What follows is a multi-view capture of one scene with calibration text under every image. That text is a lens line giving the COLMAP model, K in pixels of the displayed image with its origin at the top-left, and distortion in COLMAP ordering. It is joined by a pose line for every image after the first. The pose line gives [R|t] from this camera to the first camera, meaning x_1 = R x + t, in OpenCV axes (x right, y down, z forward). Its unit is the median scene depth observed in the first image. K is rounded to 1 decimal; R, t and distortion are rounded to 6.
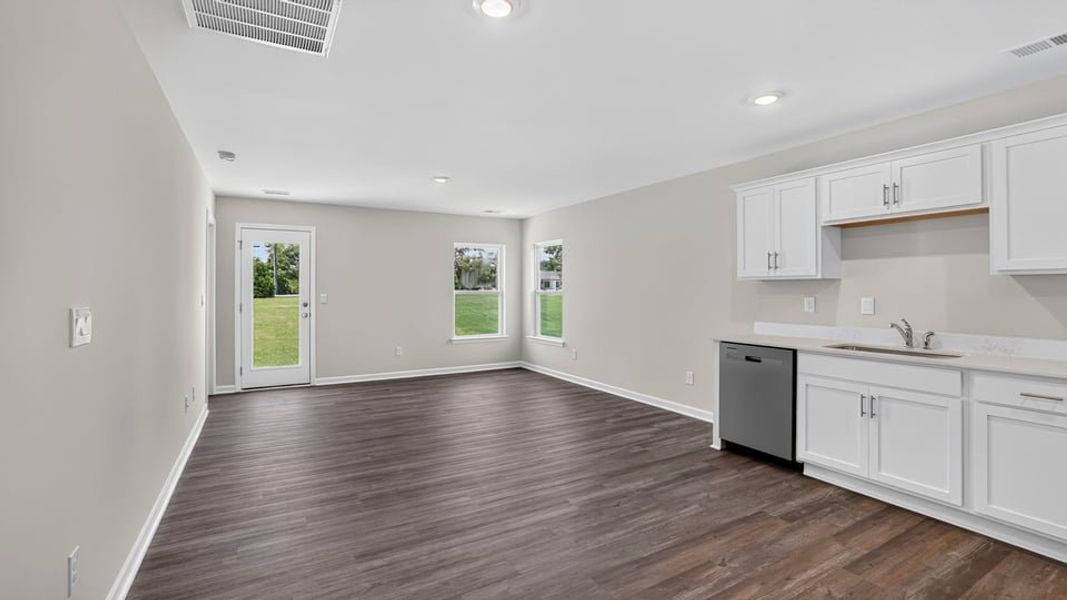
lens RADIAL K [[467.1, 0, 522.3], [0, 467.1, 285.9], [0, 0, 1]] dist [-0.043788, 0.015144]
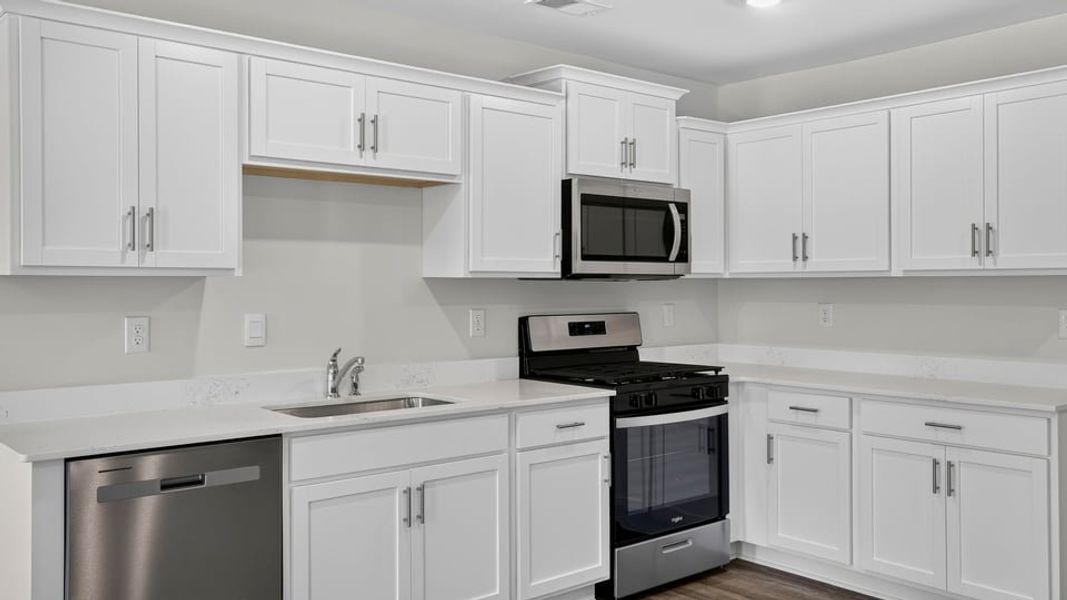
lens RADIAL K [[907.8, 0, 524.9], [0, 907.8, 292.0], [0, 0, 1]] dist [0.040353, 0.002366]
pose [[-0.181120, -0.008287, 0.983426, -0.260655], [-0.008274, 0.999942, 0.006903, -0.007258], [-0.983426, -0.006887, -0.181178, 0.736011]]
